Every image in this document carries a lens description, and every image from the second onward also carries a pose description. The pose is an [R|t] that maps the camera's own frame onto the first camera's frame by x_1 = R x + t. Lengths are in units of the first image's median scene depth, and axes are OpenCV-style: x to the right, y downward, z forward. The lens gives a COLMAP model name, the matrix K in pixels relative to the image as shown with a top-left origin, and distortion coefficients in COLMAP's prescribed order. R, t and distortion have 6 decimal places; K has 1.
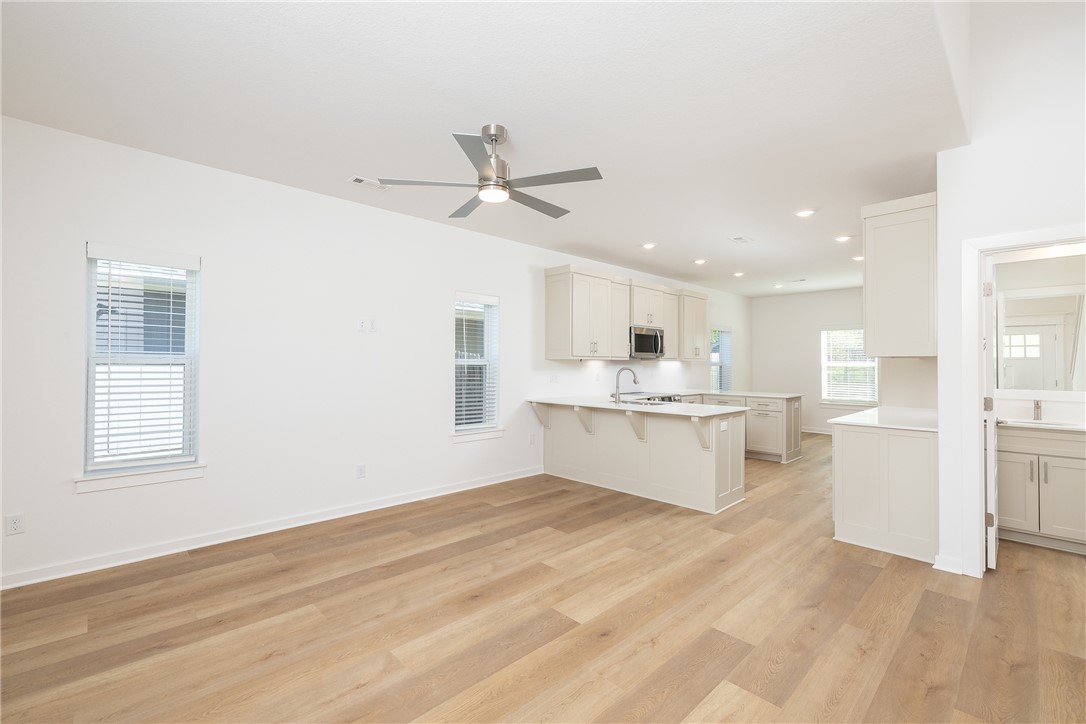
lens RADIAL K [[459.3, 0, 531.8], [0, 459.3, 360.6], [0, 0, 1]] dist [0.001664, 0.000003]
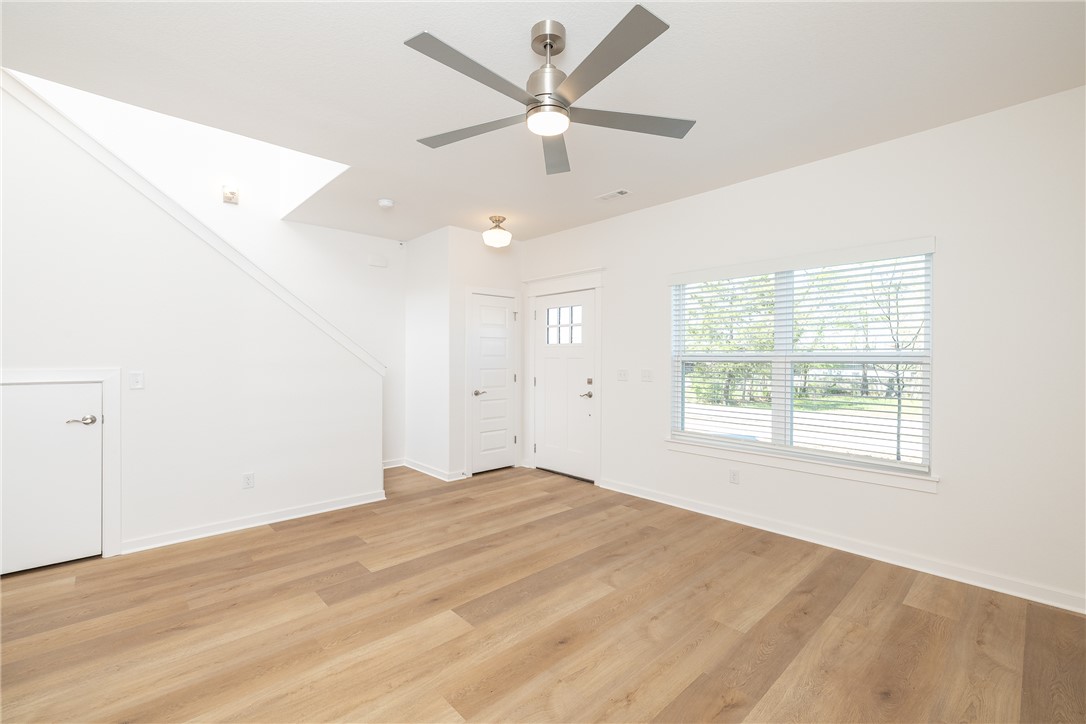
lens RADIAL K [[464.8, 0, 545.0], [0, 464.8, 362.8], [0, 0, 1]] dist [0.001679, 0.000259]
pose [[-0.999837, -0.008254, -0.016079, -0.043739], [-0.008366, 0.999941, 0.006894, 0.006051], [0.016021, 0.007027, -0.999847, 1.077618]]
